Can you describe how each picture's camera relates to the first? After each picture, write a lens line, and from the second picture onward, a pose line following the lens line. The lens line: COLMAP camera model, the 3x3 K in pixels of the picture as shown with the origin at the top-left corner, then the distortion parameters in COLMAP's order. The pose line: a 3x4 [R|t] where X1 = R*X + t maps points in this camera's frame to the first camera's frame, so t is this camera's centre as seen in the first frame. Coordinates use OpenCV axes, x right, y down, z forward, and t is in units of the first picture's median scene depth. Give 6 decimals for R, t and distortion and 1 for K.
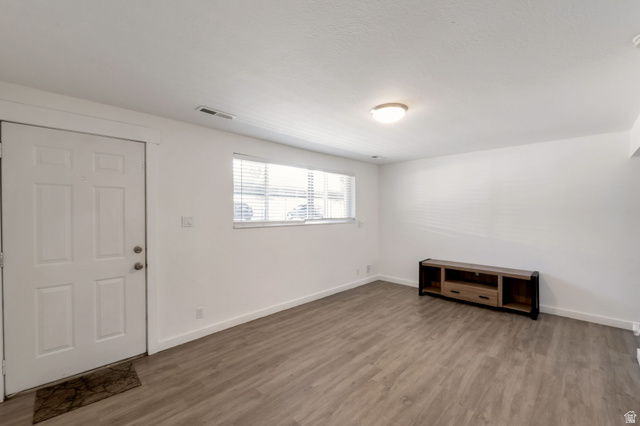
lens RADIAL K [[279.4, 0, 318.0], [0, 279.4, 213.4], [0, 0, 1]] dist [-0.002543, -0.000495]
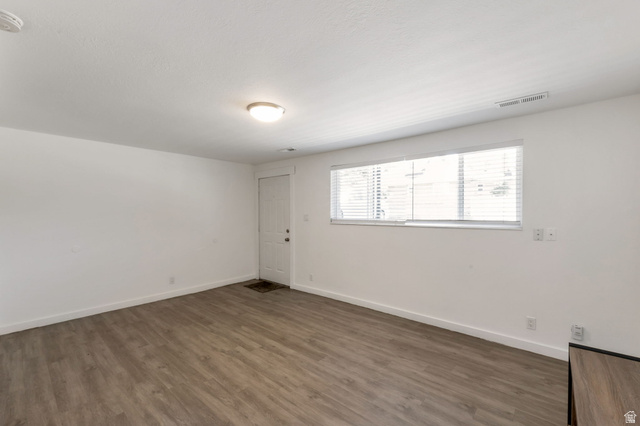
lens RADIAL K [[266.1, 0, 320.0], [0, 266.1, 213.0], [0, 0, 1]] dist [-0.000831, -0.000270]
pose [[0.055527, 0.000043, -0.998457, 1.025186], [-0.003688, 0.999993, -0.000162, 0.004010], [0.998450, 0.003692, 0.055526, 0.955206]]
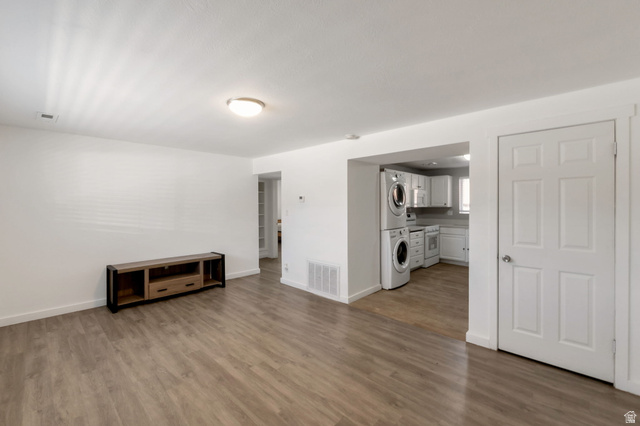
lens RADIAL K [[273.0, 0, 320.0], [0, 273.0, 213.0], [0, 0, 1]] dist [-0.001814, -0.000354]
pose [[-0.014044, -0.029664, 0.999461, -0.594876], [0.007438, 0.999529, 0.029771, -0.010120], [-0.999874, 0.007852, -0.013817, 0.628783]]
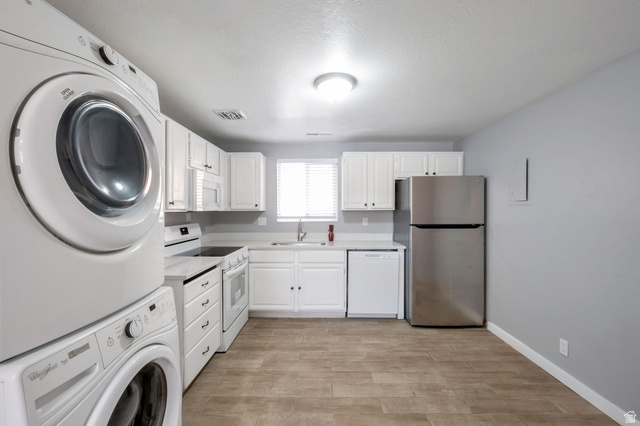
lens RADIAL K [[273.0, 0, 320.0], [0, 273.0, 213.0], [0, 0, 1]] dist [-0.001814, -0.000354]
pose [[-0.694632, -0.006500, 0.719336, 0.479332], [0.002532, 0.999931, 0.011481, 0.009801], [-0.719361, 0.009796, -0.694567, 0.236870]]
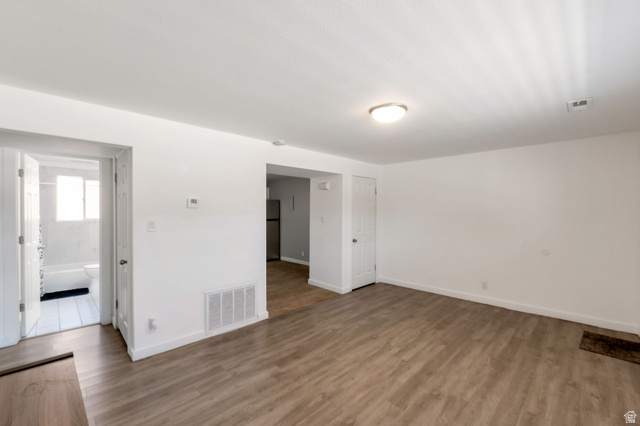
lens RADIAL K [[279.4, 0, 318.0], [0, 279.4, 213.4], [0, 0, 1]] dist [-0.002543, -0.000495]
pose [[-0.999990, -0.001919, 0.004036, 0.410350], [-0.001876, 0.999939, 0.010842, -0.013214], [-0.004057, 0.010834, -0.999933, 1.652164]]
